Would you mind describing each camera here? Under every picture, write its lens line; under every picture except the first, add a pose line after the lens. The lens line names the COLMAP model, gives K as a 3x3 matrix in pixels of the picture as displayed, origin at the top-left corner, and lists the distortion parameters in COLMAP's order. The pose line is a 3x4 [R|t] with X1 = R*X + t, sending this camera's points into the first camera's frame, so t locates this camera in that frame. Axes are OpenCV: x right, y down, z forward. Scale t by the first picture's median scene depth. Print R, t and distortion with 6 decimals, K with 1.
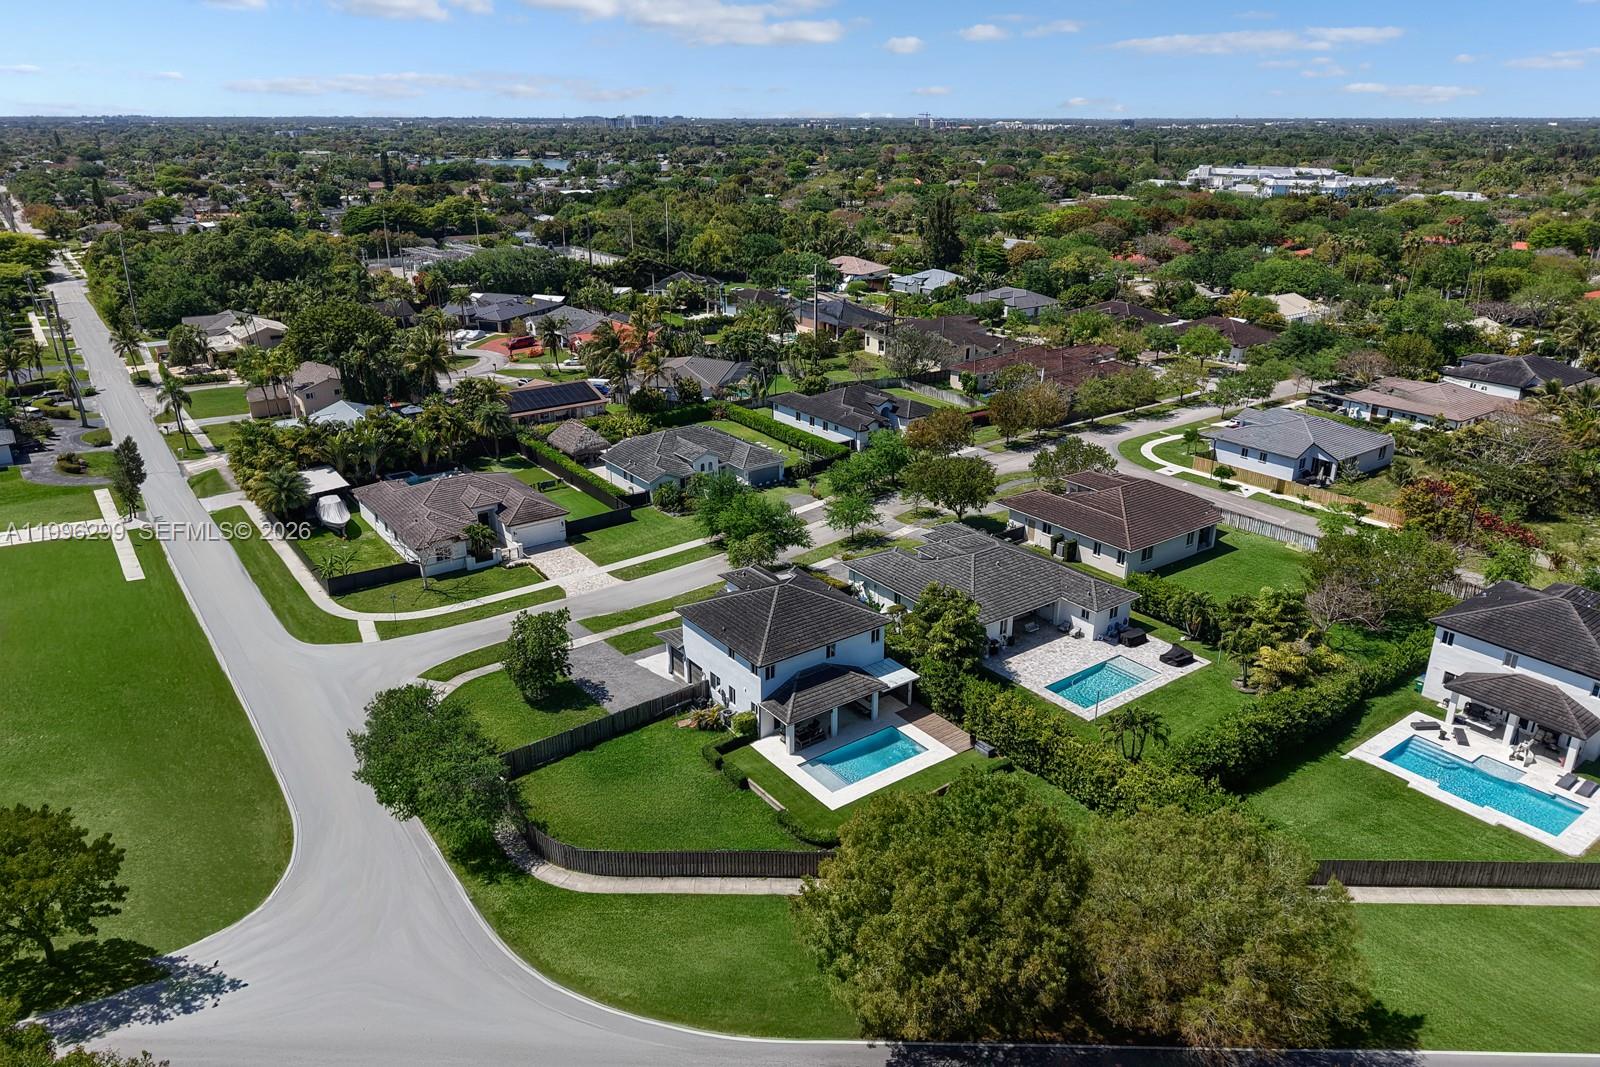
lens RADIAL K [[1050.7, 0, 767.5], [0, 1050.7, 532.3], [0, 0, 1]] dist [0.010191, -0.003788]
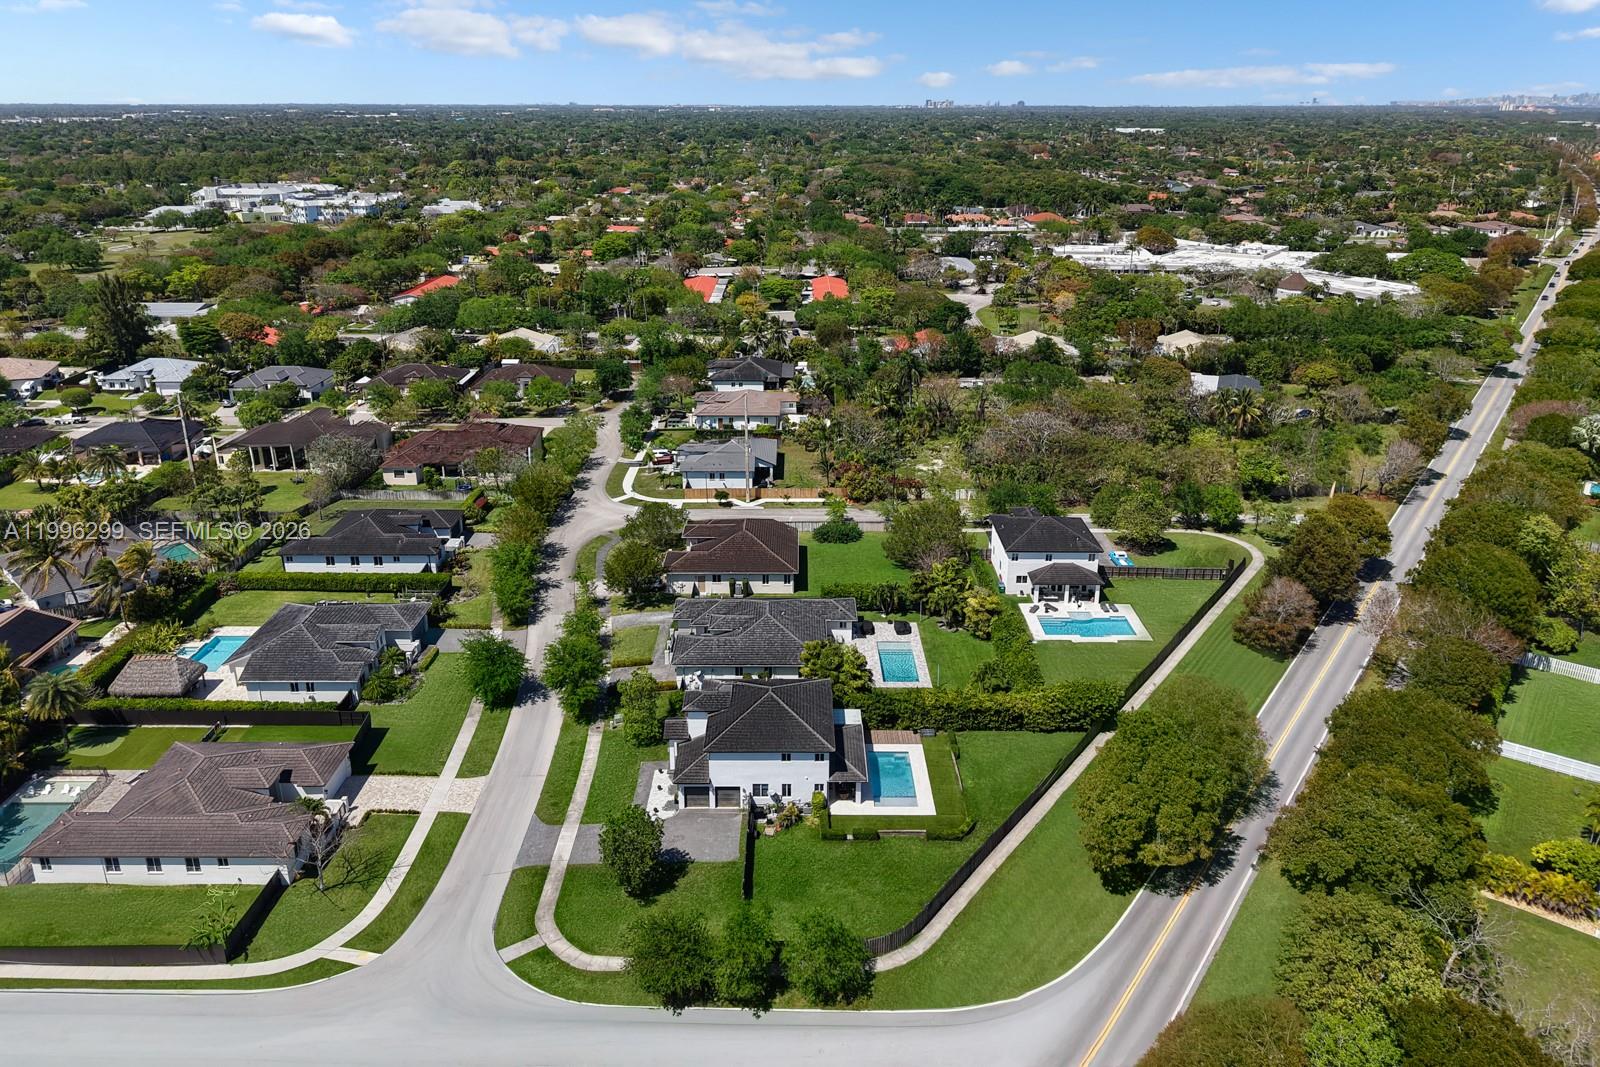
lens RADIAL K [[1050.7, 0, 767.5], [0, 1050.7, 532.3], [0, 0, 1]] dist [0.010191, -0.003788]
pose [[0.597615, -0.304473, 0.741723, -0.633820], [0.298841, 0.943018, 0.146324, -0.229433], [-0.744010, 0.134212, 0.654550, 0.127915]]
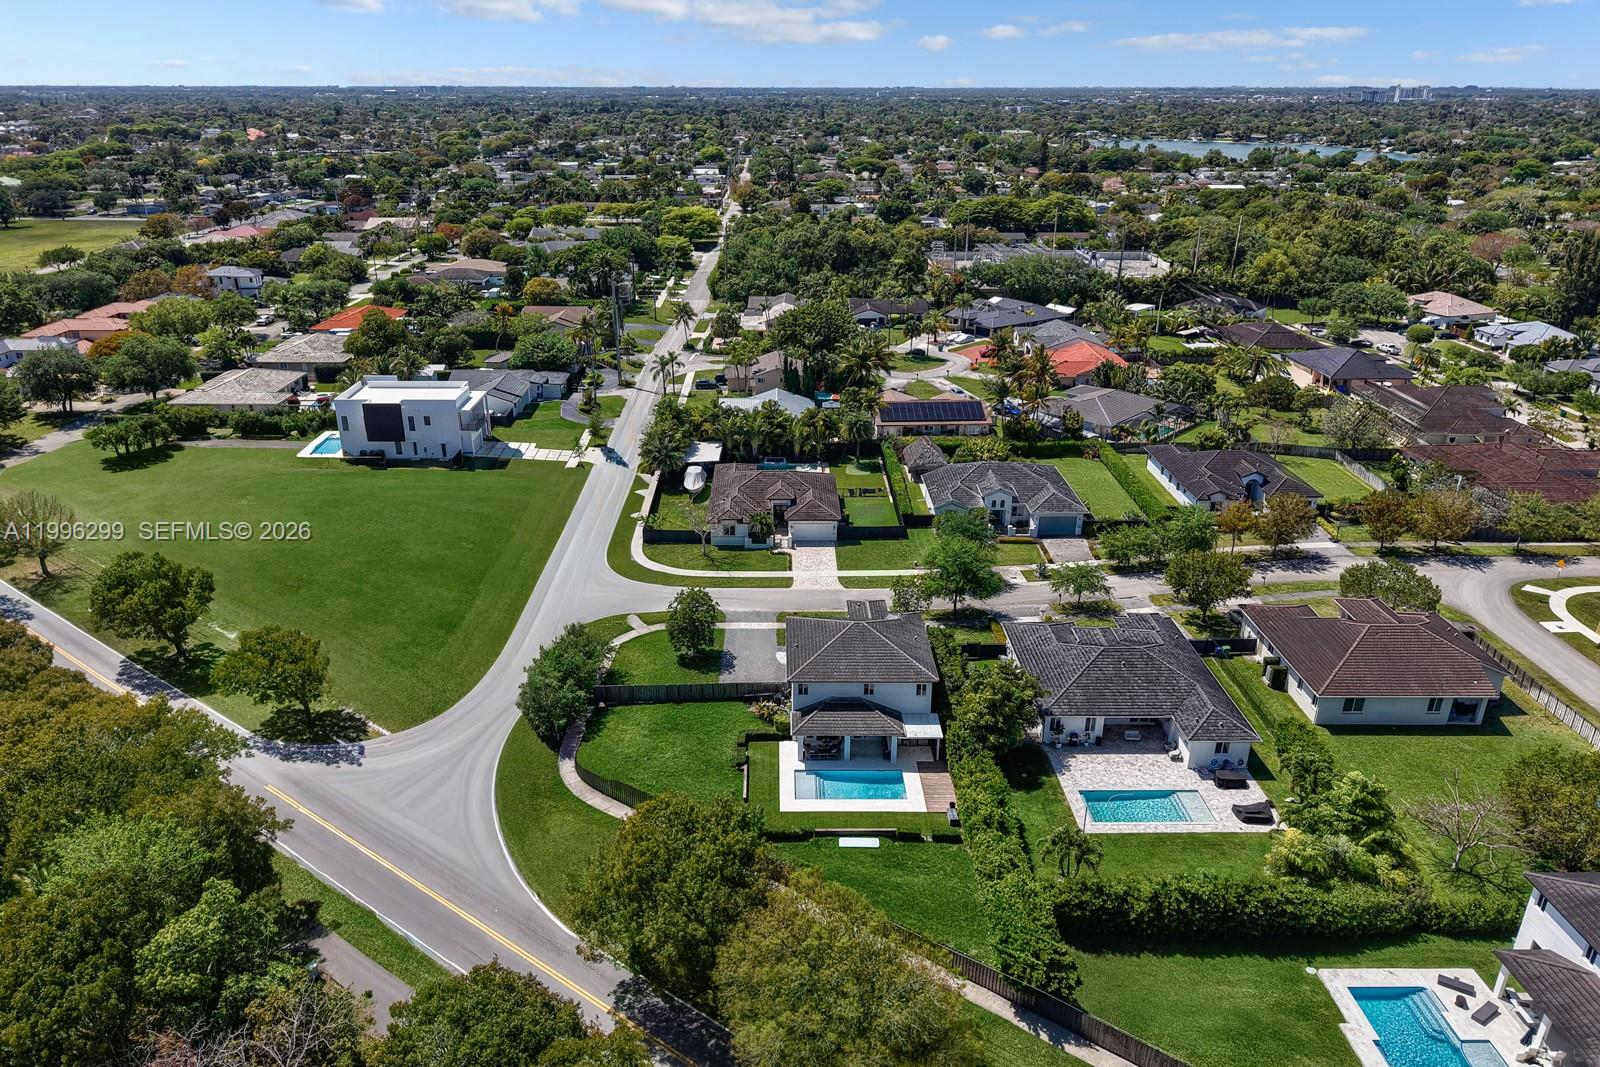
lens RADIAL K [[1050.7, 0, 767.5], [0, 1050.7, 532.3], [0, 0, 1]] dist [0.010191, -0.003788]
pose [[0.813688, 0.219942, -0.538086, 0.394654], [-0.208426, 0.974498, 0.083145, -0.089314], [0.542651, 0.044497, 0.838779, -0.015842]]
